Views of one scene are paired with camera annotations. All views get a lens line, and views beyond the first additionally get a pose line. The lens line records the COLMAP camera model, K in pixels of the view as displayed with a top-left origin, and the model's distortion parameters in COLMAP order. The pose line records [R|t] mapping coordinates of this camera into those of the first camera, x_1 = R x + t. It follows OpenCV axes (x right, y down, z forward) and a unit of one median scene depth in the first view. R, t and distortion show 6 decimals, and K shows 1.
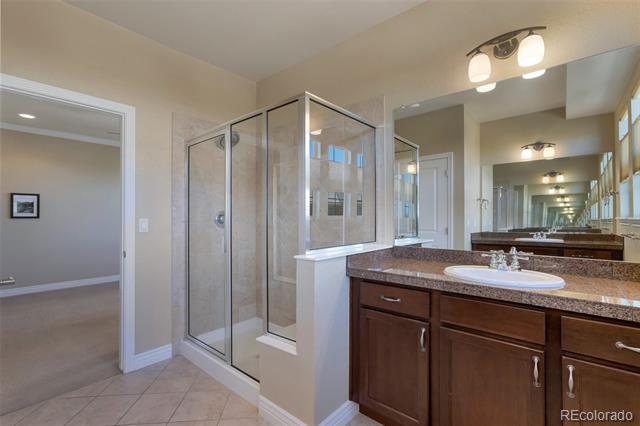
lens RADIAL K [[292.5, 0, 319.2], [0, 292.5, 213.7], [0, 0, 1]] dist [0.013746, -0.000923]
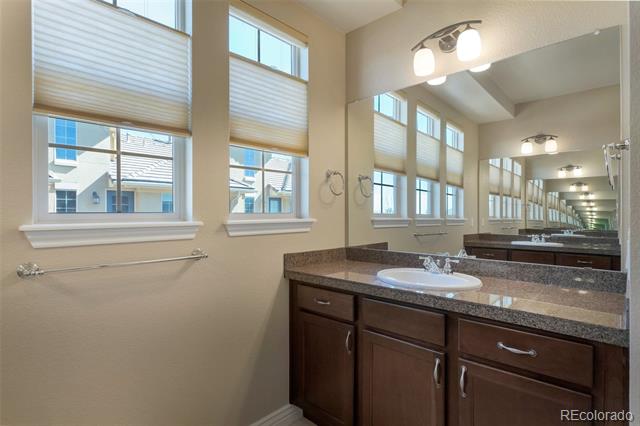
lens RADIAL K [[333.9, 0, 320.3], [0, 333.9, 214.4], [0, 0, 1]] dist [-0.018334, 0.000859]
pose [[0.997185, -0.000415, -0.074982, 0.302461], [0.000641, 0.999995, 0.002980, -0.004467], [0.074980, -0.003019, 0.997180, -0.105546]]
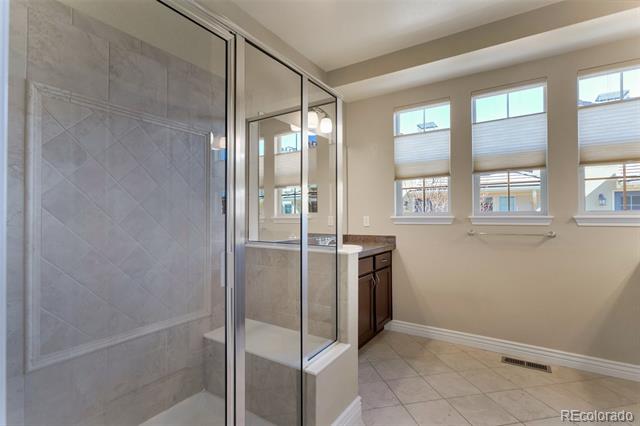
lens RADIAL K [[310.7, 0, 320.9], [0, 310.7, 213.0], [0, 0, 1]] dist [-0.001513, -0.000186]
pose [[0.094774, -0.005838, -0.995482, 1.361276], [-0.000670, 0.999982, -0.005928, 0.014944], [0.995499, 0.001229, 0.094768, -0.497383]]
